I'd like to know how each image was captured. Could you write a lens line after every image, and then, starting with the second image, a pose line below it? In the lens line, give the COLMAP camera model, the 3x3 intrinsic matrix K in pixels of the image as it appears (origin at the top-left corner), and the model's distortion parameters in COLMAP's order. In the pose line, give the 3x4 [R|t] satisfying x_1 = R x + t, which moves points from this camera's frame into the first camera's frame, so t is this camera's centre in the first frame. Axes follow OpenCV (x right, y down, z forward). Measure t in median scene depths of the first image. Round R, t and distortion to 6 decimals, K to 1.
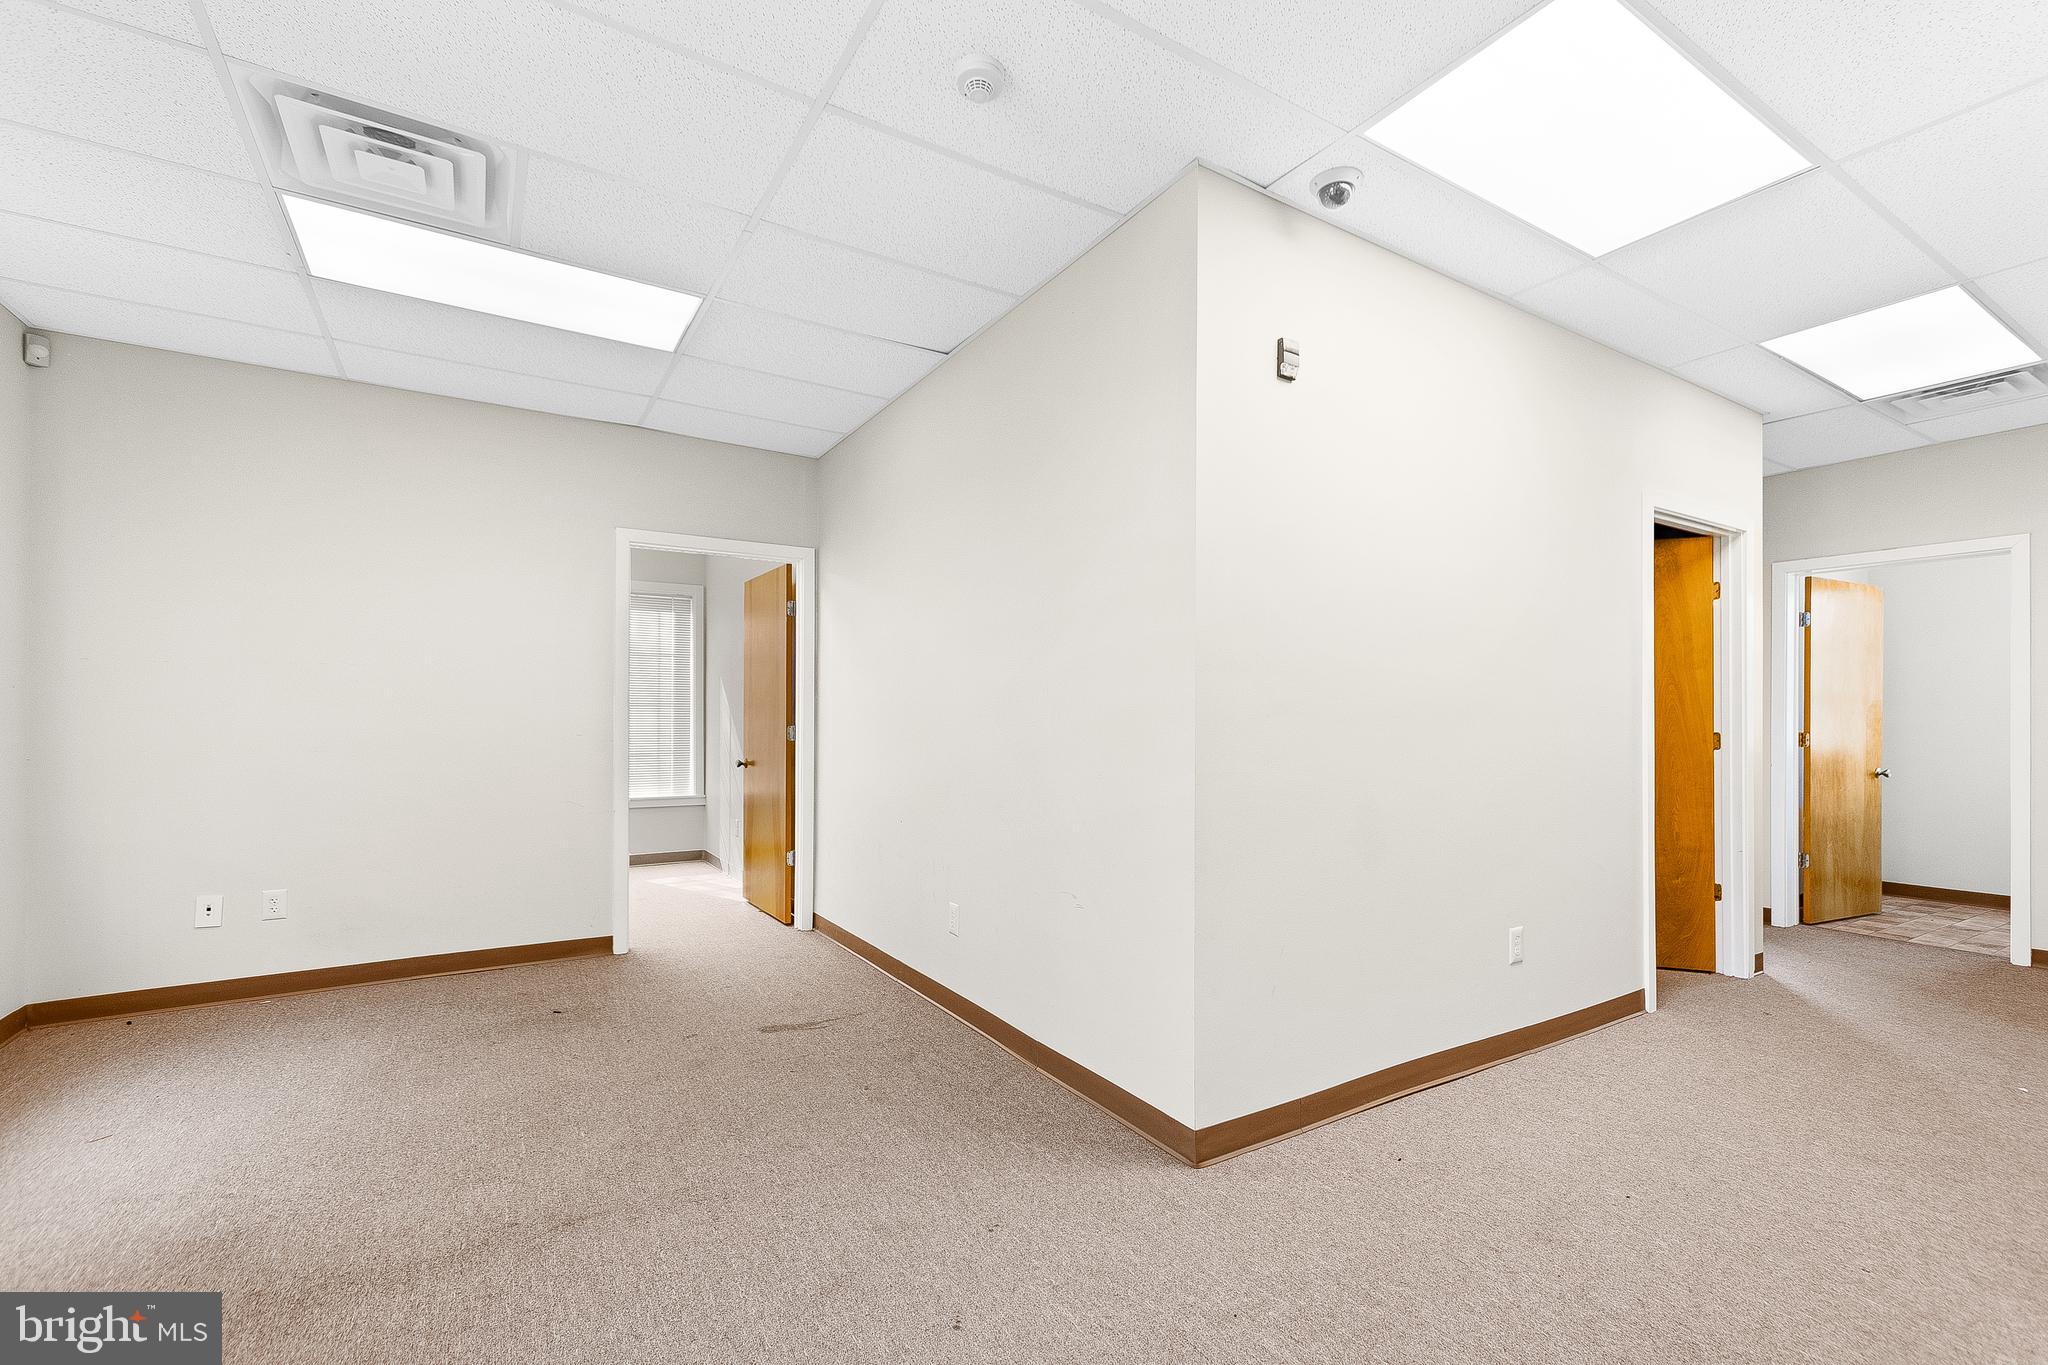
lens RADIAL K [[889.4, 0, 1043.8], [0, 889.4, 712.7], [0, 0, 1]] dist [0.015058, -0.001047]
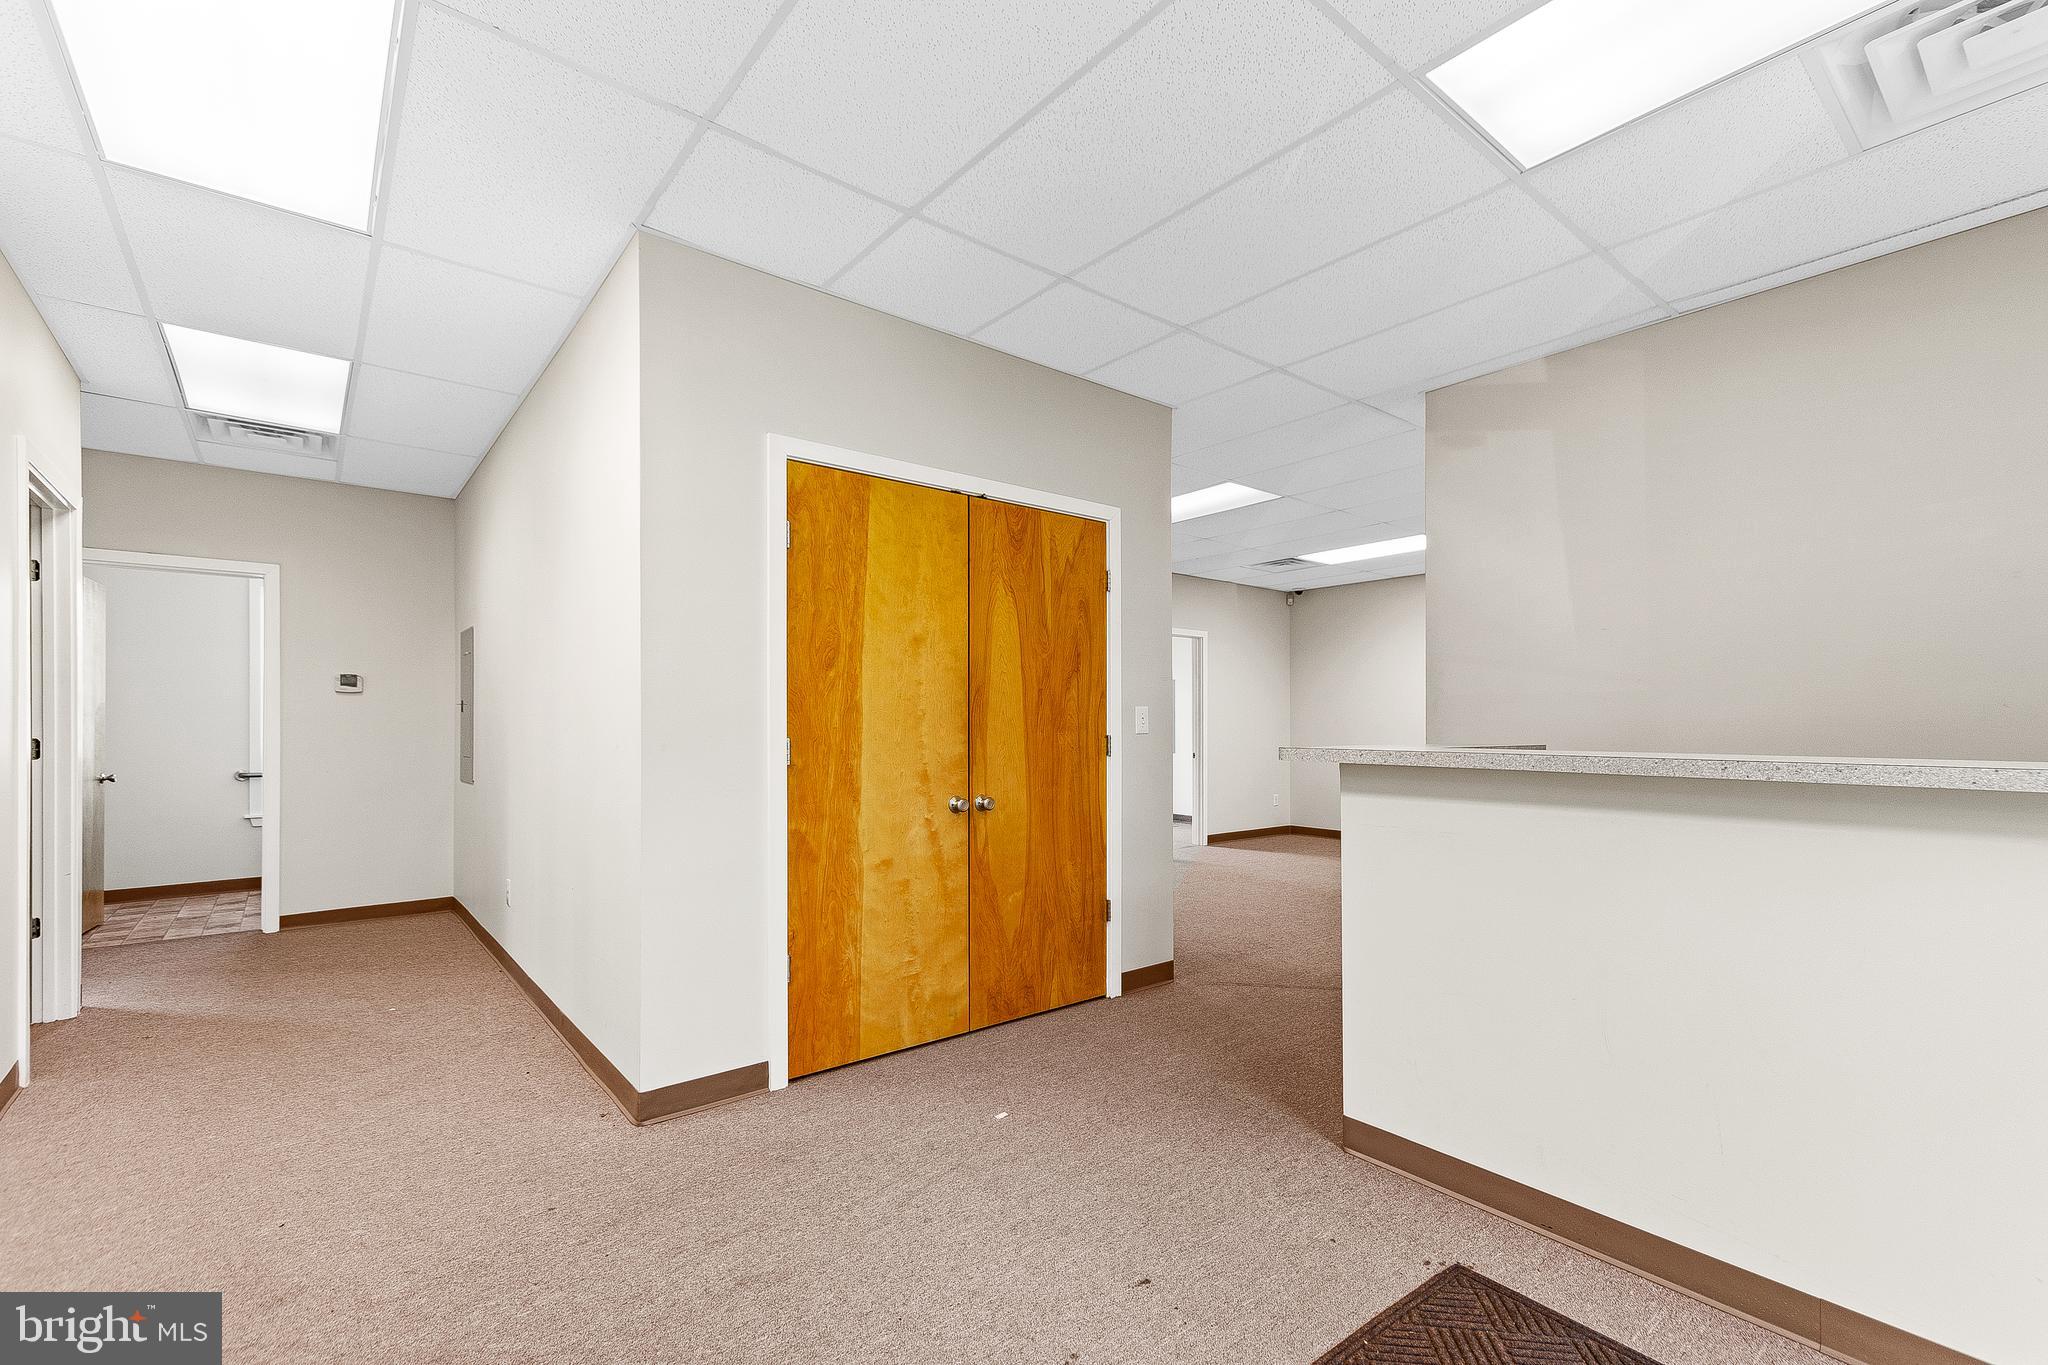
lens RADIAL K [[889.4, 0, 1035.2], [0, 889.4, 721.2], [0, 0, 1]] dist [0.015058, -0.001047]
pose [[-0.126056, 0.000682, 0.992023, -0.211336], [-0.006555, 0.999977, -0.001520, 0.000608], [-0.992001, -0.006694, -0.126049, 0.177321]]
